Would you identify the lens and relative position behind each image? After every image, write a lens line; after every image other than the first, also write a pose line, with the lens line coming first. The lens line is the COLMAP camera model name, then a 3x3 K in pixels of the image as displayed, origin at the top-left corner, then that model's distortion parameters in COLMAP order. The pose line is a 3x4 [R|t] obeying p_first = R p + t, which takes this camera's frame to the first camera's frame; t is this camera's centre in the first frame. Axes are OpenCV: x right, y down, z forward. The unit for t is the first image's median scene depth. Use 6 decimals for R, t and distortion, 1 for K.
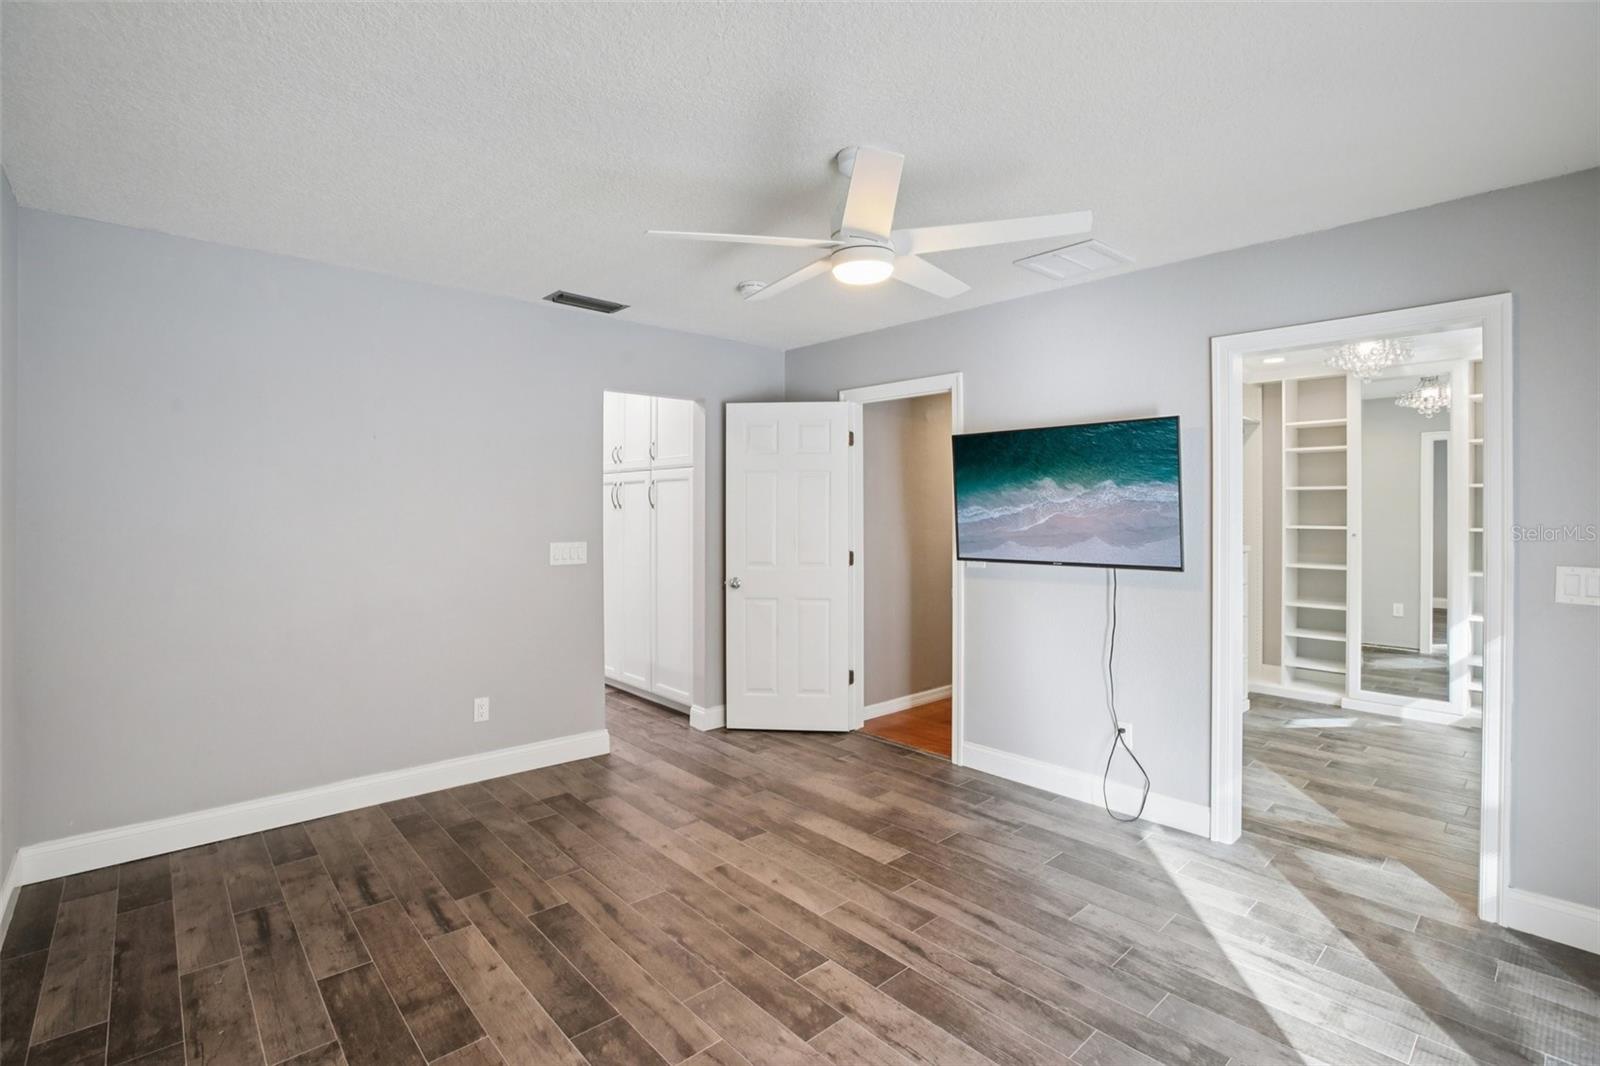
lens RADIAL K [[729.9, 0, 801.7], [0, 729.9, 517.7], [0, 0, 1]] dist [-0.045310, 0.013095]
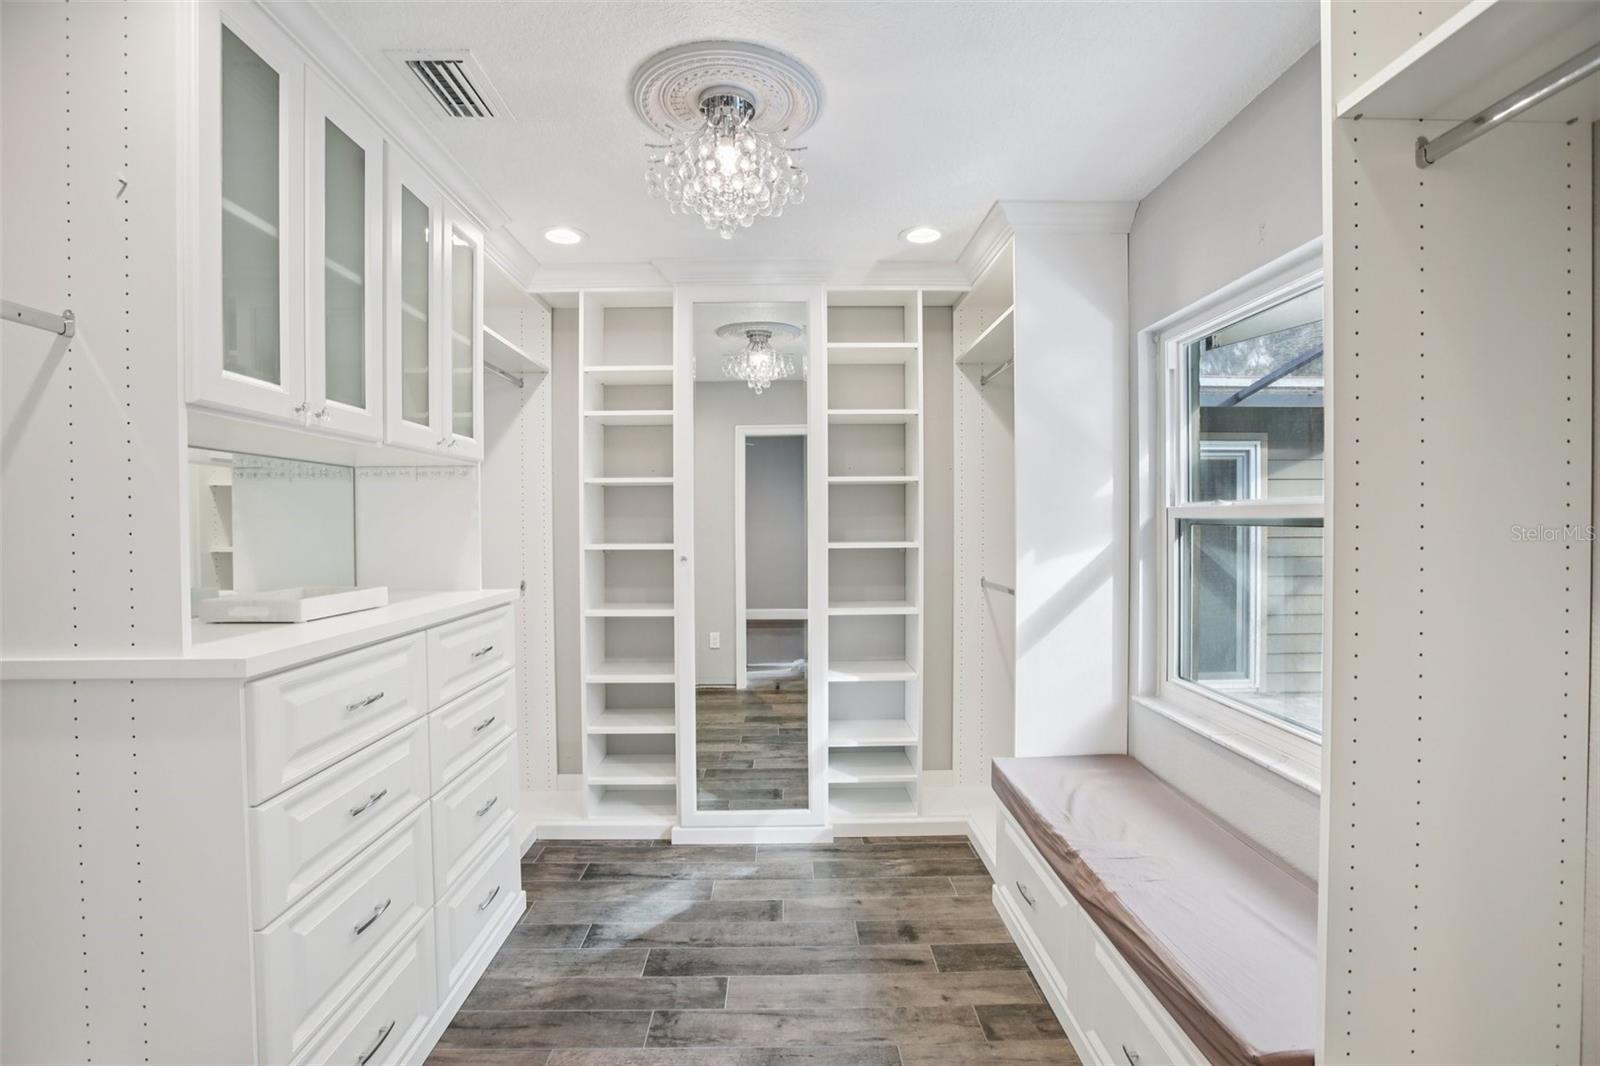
lens RADIAL K [[729.9, 0, 798.9], [0, 729.9, 528.3], [0, 0, 1]] dist [-0.045310, 0.013095]
pose [[0.654234, -0.009184, 0.756237, 0.350144], [0.008557, 0.999952, 0.004741, -0.003433], [-0.756244, 0.003370, 0.654281, 0.493349]]
